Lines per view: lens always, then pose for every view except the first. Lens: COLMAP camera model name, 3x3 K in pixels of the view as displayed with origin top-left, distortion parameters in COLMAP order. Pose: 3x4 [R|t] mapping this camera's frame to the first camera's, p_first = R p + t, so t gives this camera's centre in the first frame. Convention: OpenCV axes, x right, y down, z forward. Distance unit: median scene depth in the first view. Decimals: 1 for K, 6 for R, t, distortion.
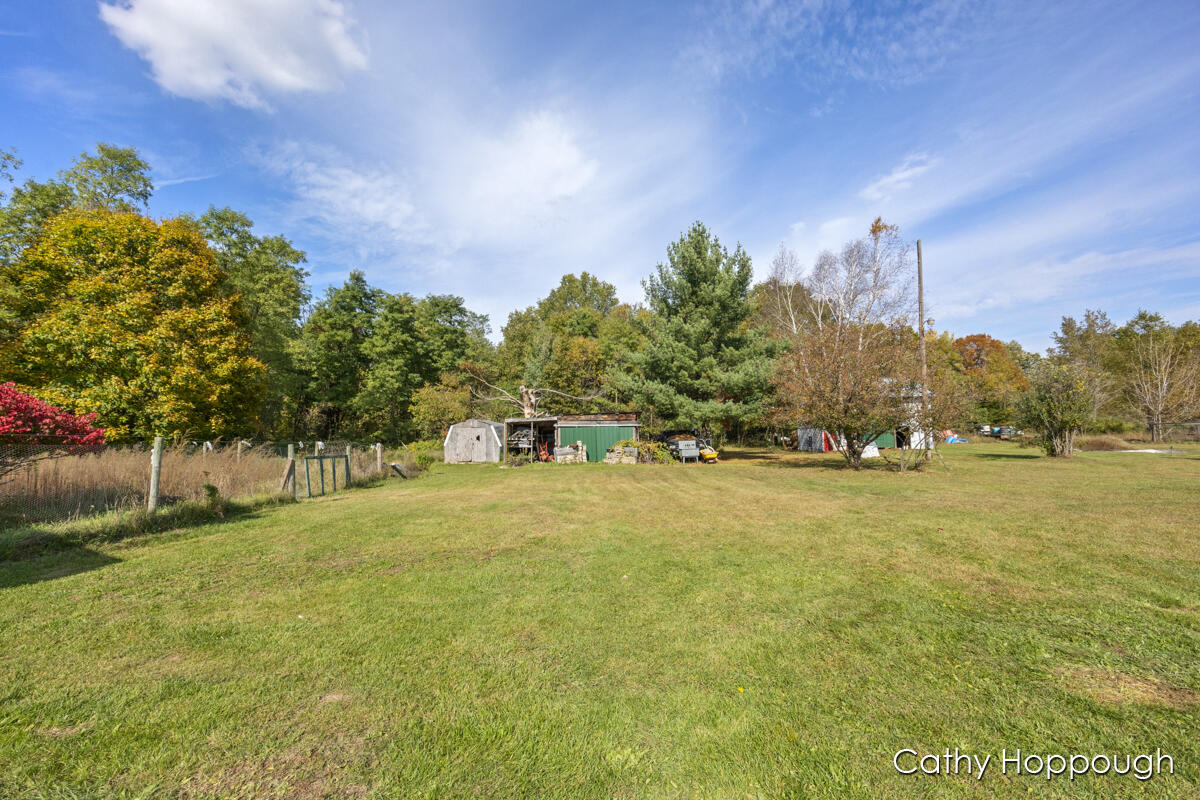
lens RADIAL K [[478.3, 0, 593.7], [0, 478.3, 394.4], [0, 0, 1]] dist [-0.008001, 0.000502]
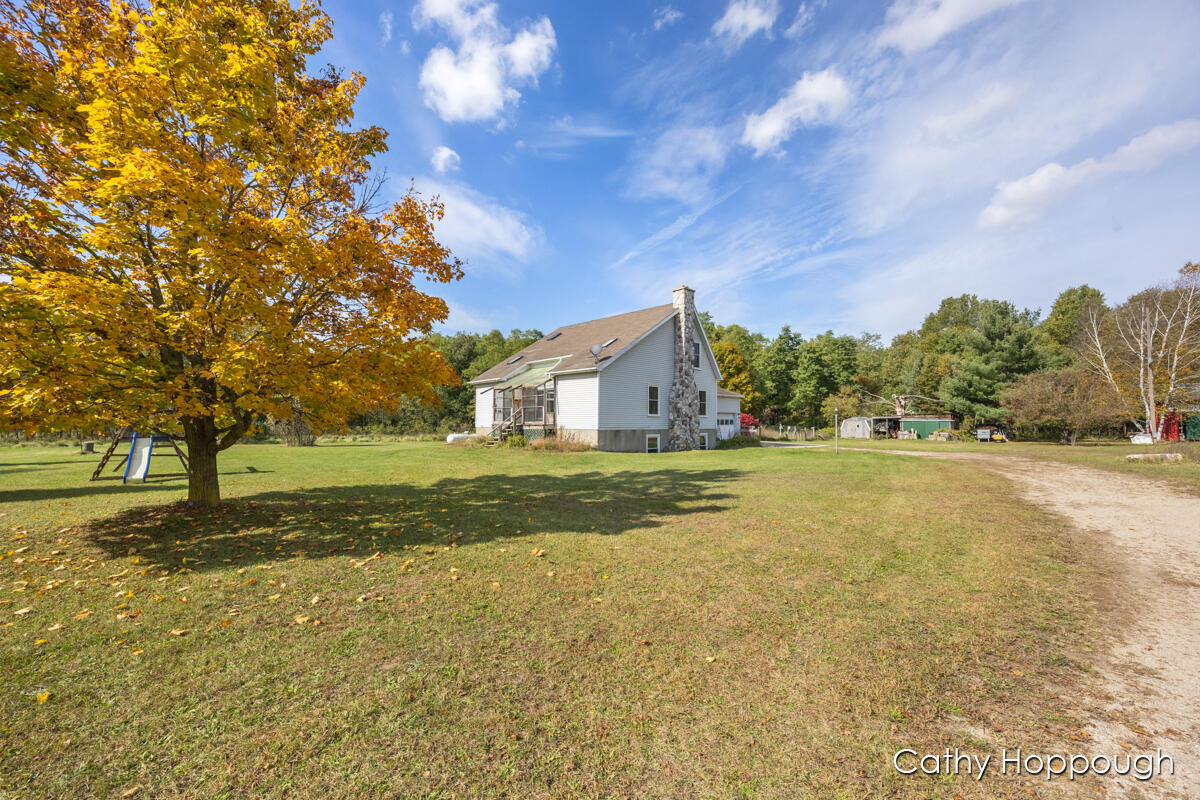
lens RADIAL K [[478.3, 0, 591.0], [0, 478.3, 413.1], [0, 0, 1]] dist [-0.008001, 0.000502]
pose [[0.693668, -0.001144, -0.720294, 0.450888], [0.048762, 0.997779, 0.045375, -0.116561], [0.718642, -0.066599, 0.692183, -1.272509]]
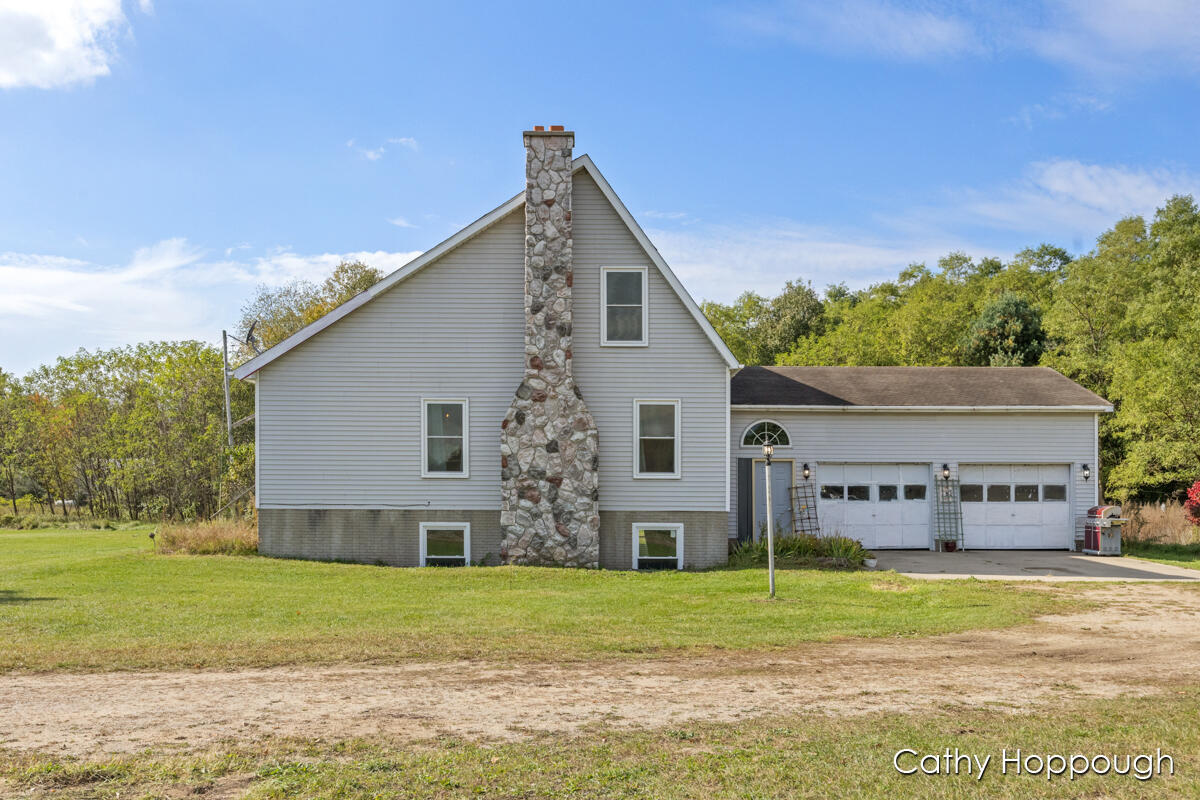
lens RADIAL K [[1238.3, 0, 608.5], [0, 1238.3, 407.3], [0, 0, 1]] dist [-0.023502, 0.000000]
pose [[0.037473, -0.052134, -0.997937, 0.841985], [0.077360, 0.995793, -0.049117, -0.059541], [0.996299, -0.075359, 0.041348, -0.455902]]
